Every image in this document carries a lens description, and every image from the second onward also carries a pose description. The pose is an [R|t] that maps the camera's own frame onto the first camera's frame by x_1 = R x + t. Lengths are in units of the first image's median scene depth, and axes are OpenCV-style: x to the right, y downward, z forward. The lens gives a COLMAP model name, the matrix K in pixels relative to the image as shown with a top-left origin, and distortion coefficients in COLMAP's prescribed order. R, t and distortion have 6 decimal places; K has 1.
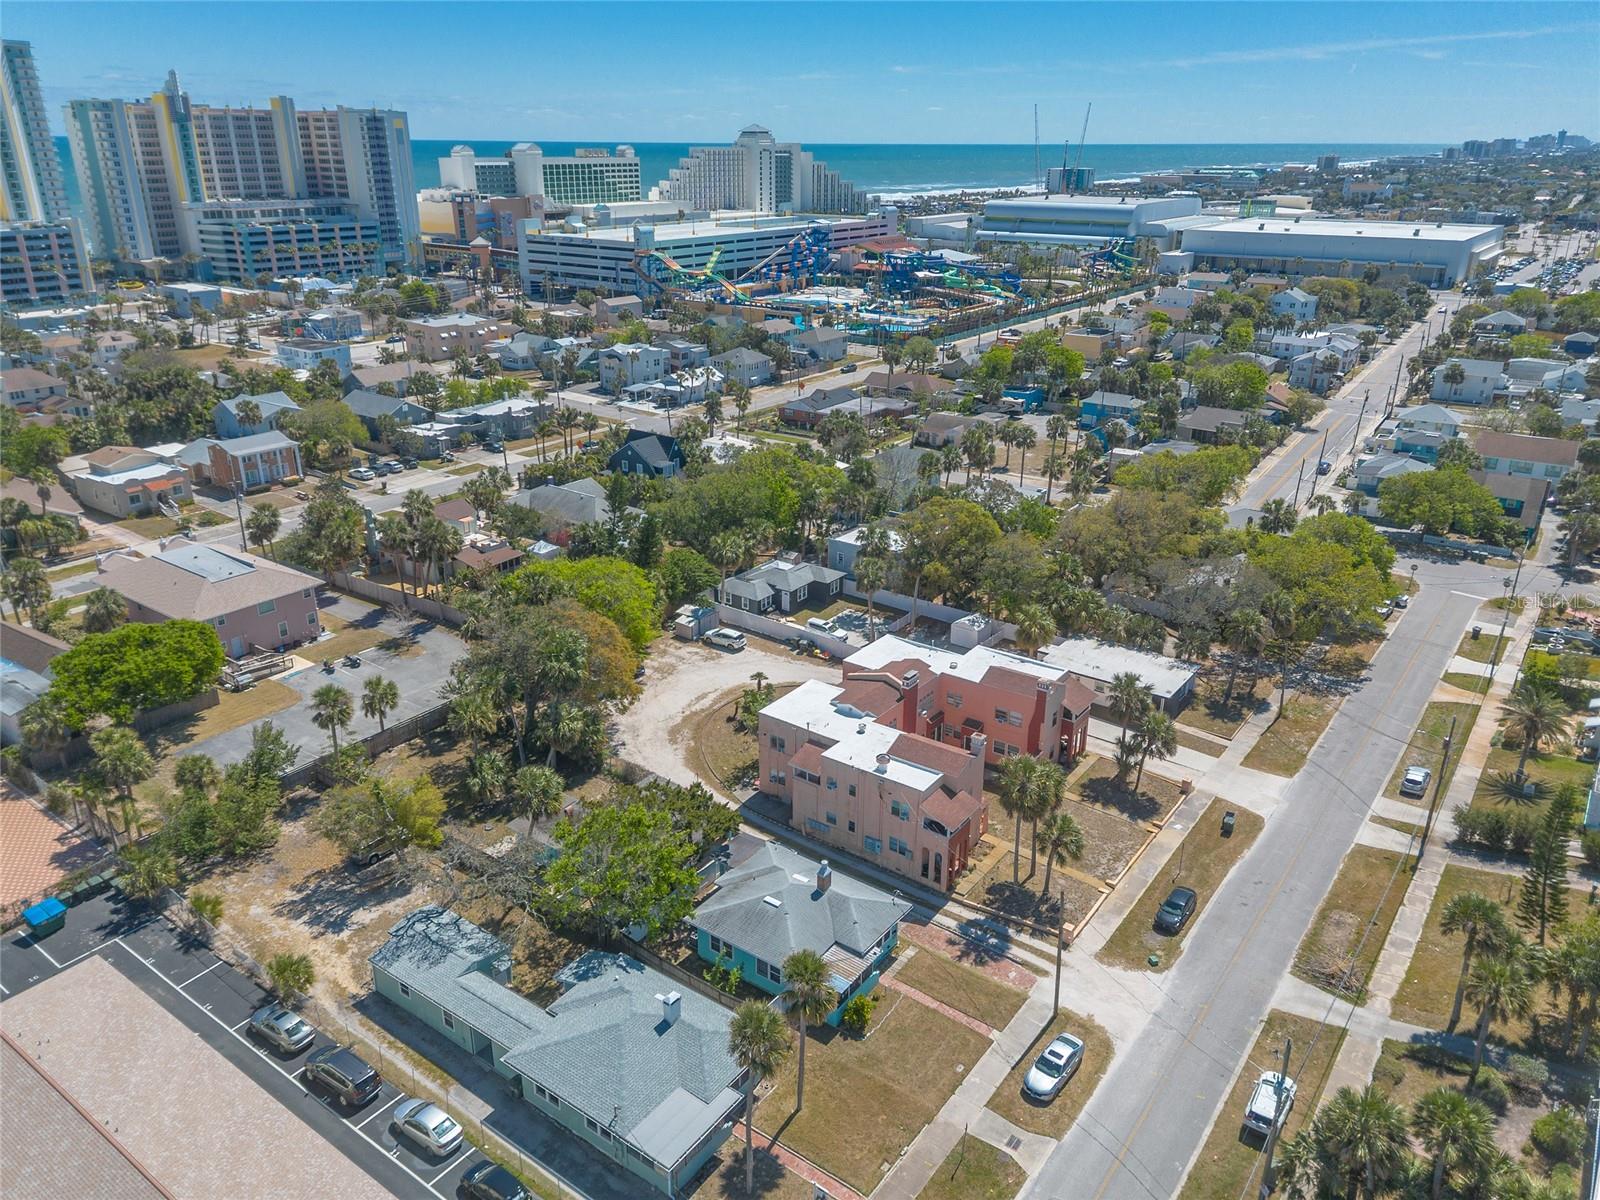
lens RADIAL K [[1124.8, 0, 800.0], [0, 1124.8, 600.0], [0, 0, 1]] dist [0.077857, -0.076908]
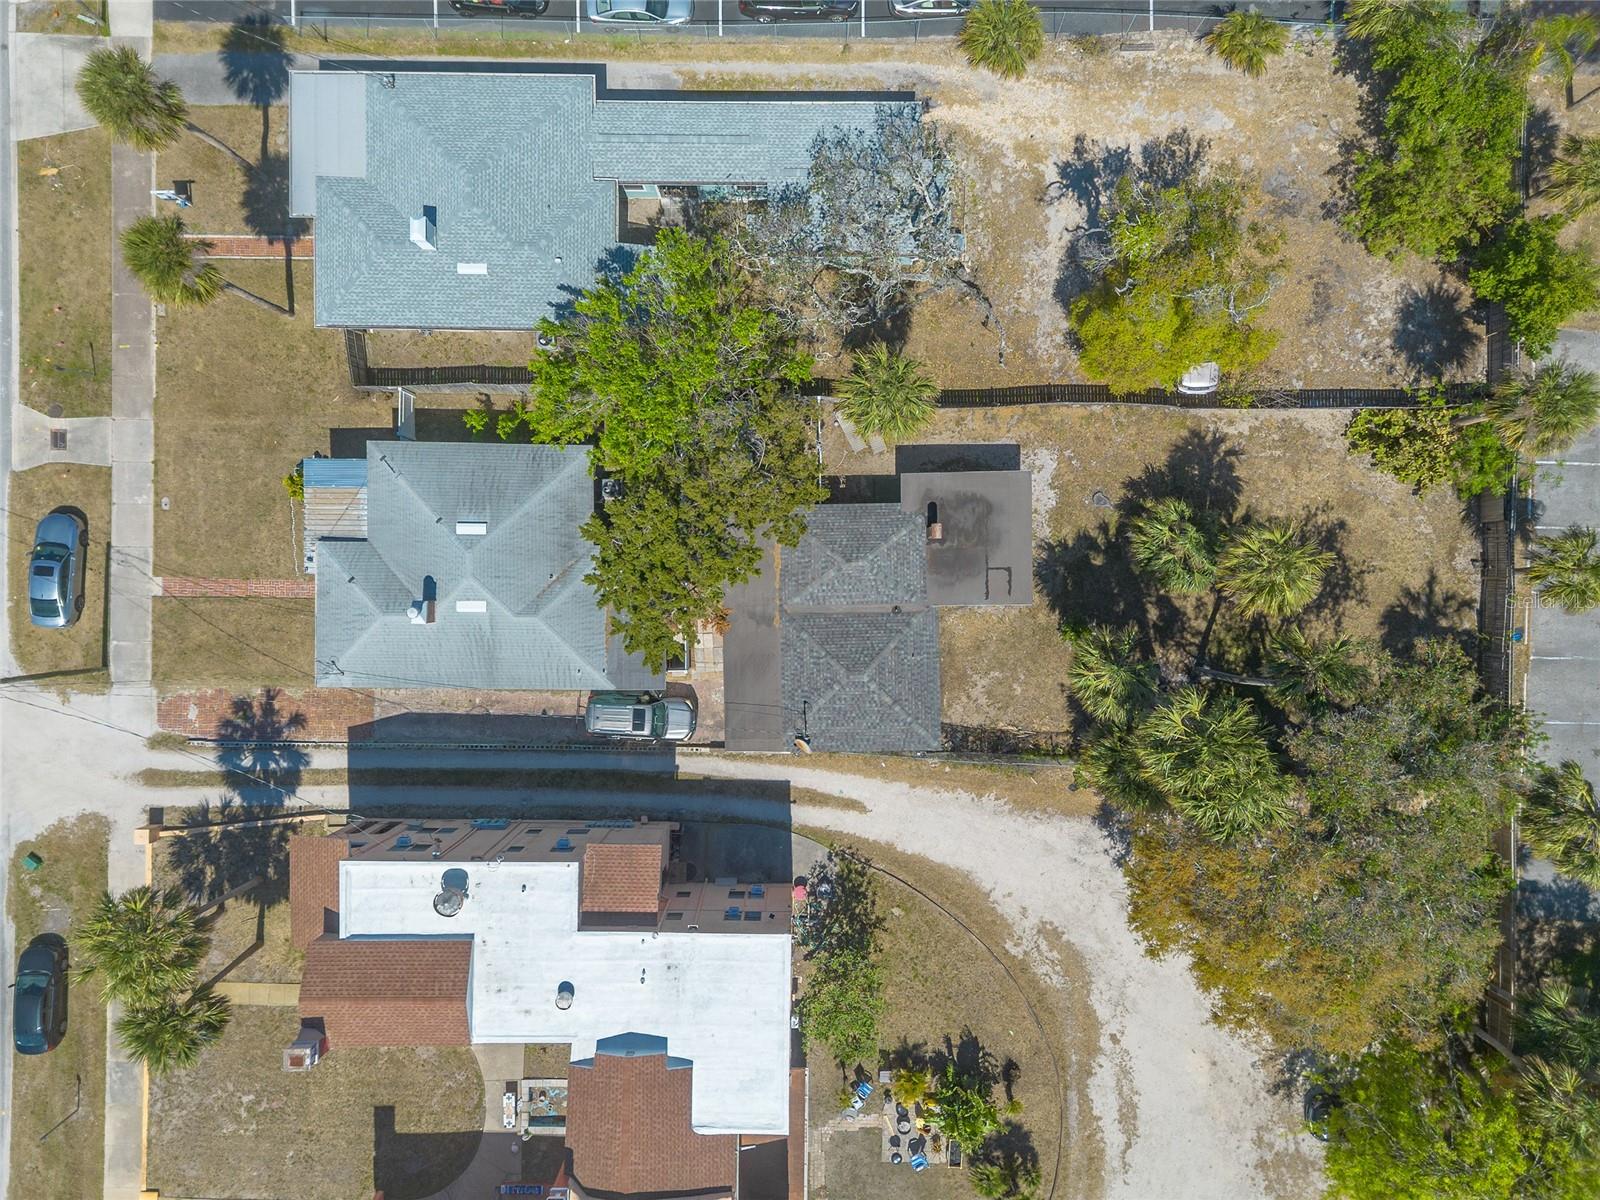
lens RADIAL K [[1124.8, 0, 800.0], [0, 1124.8, 600.0], [0, 0, 1]] dist [0.077857, -0.076908]
pose [[-0.815894, 0.578130, 0.009119, -0.094599], [-0.215696, -0.318962, 0.922897, -0.219177], [0.536463, 0.751019, 0.384939, 0.542133]]
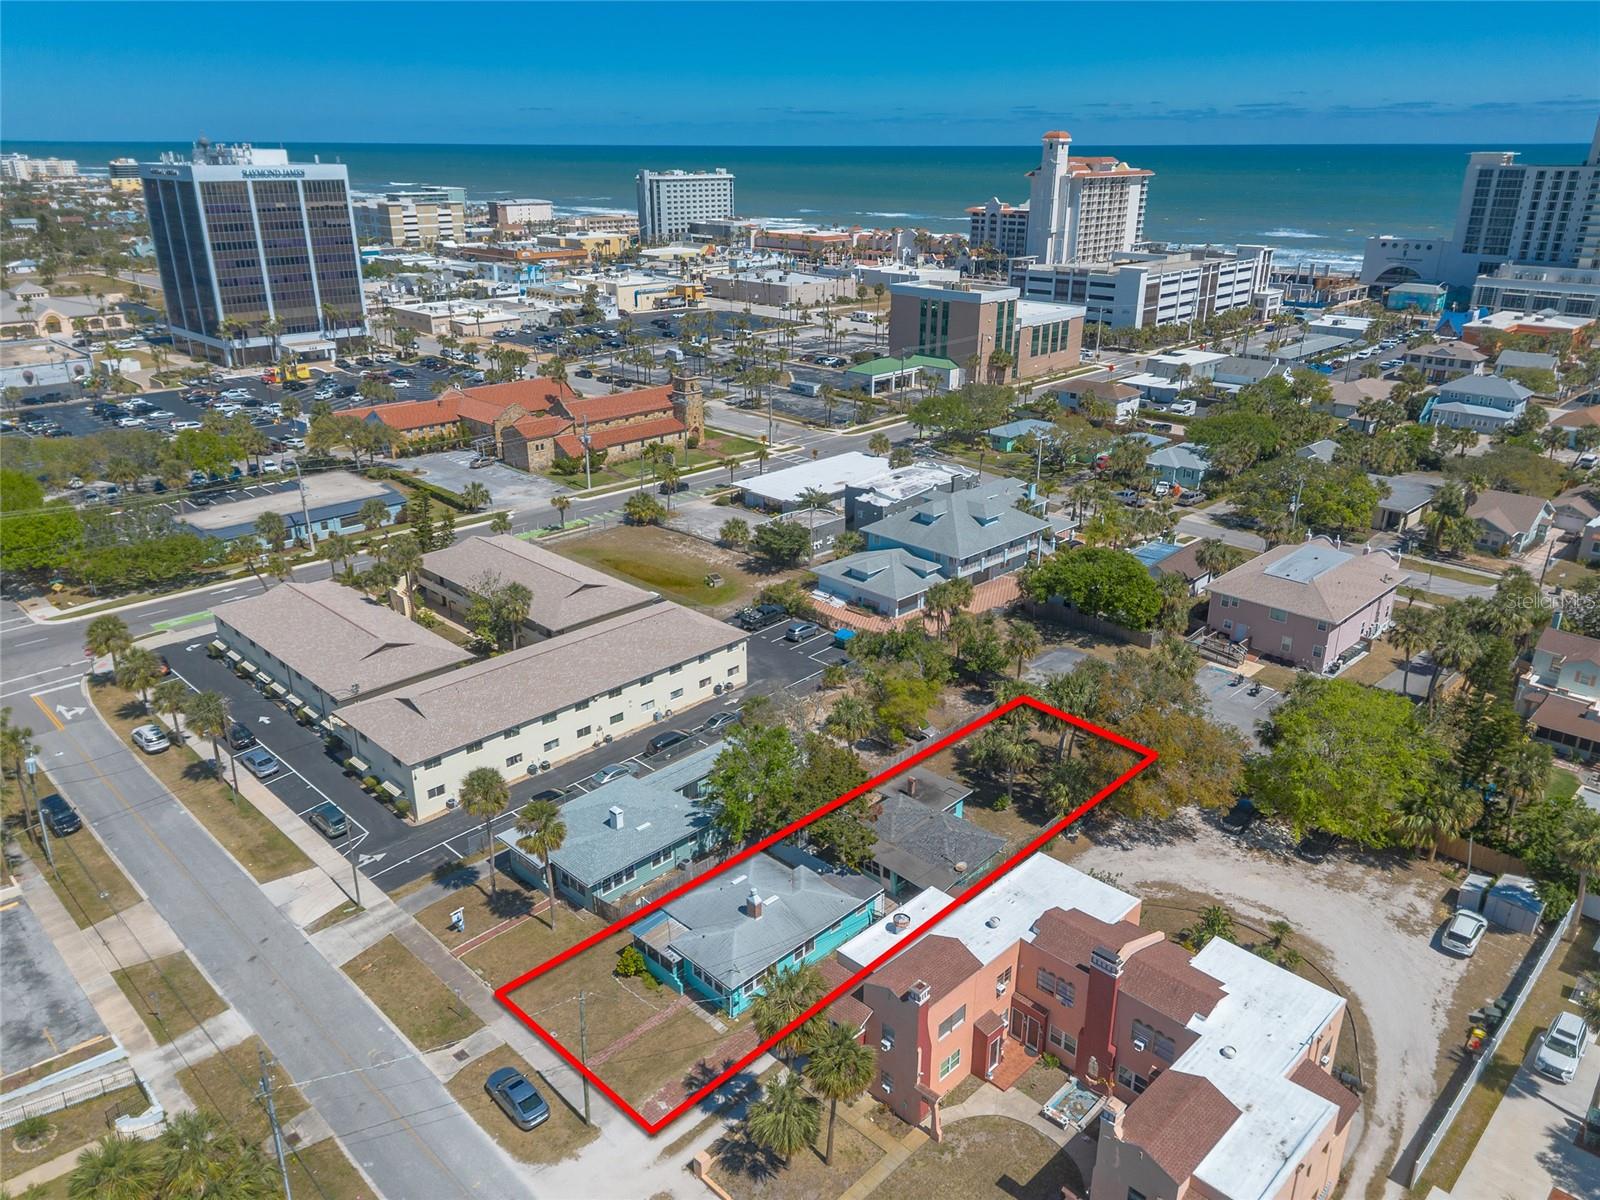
lens RADIAL K [[1163.1, 0, 818.6], [0, 1163.1, 606.5], [0, 0, 1]] dist [0.075143, -0.092089]
pose [[-0.138904, 0.360314, -0.922431, 0.536514], [-0.373854, 0.843458, 0.385763, -0.242515], [0.917027, 0.398438, 0.017545, 0.578618]]
